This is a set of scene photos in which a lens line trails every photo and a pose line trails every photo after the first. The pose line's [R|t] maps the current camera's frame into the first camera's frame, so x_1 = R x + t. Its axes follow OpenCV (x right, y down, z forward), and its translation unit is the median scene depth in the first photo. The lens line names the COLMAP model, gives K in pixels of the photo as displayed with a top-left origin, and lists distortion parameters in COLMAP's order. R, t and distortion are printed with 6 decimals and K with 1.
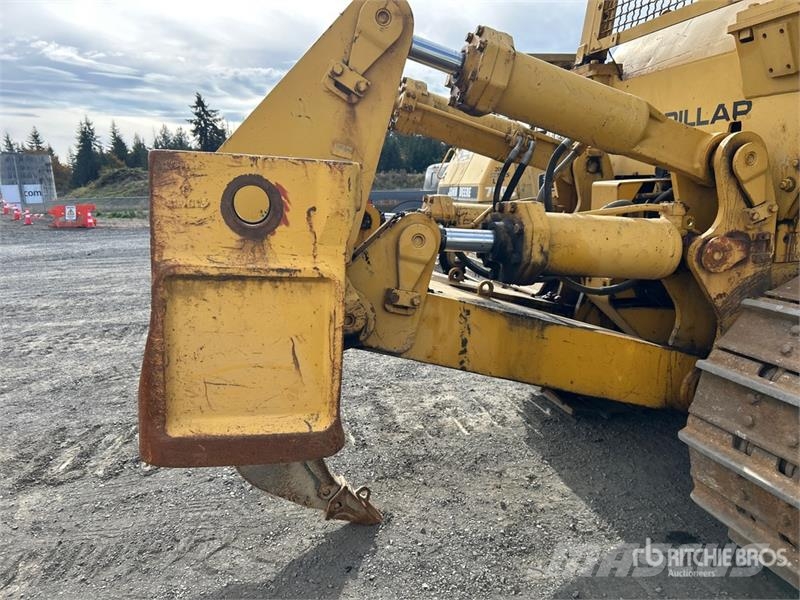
lens RADIAL K [[604.2, 0, 391.9], [0, 604.2, 302.0], [0, 0, 1]] dist [0.045812, -0.045114]
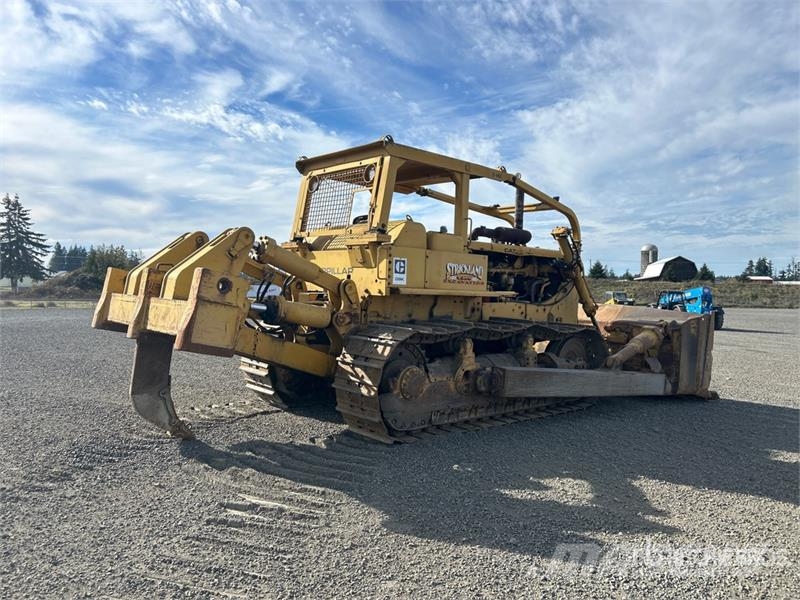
lens RADIAL K [[604.2, 0, 391.9], [0, 604.2, 302.0], [0, 0, 1]] dist [0.045812, -0.045114]
pose [[0.877207, 0.072785, 0.474564, -0.536511], [0.022220, 0.981228, -0.191567, 0.341964], [-0.479599, 0.178589, 0.859122, -1.369660]]
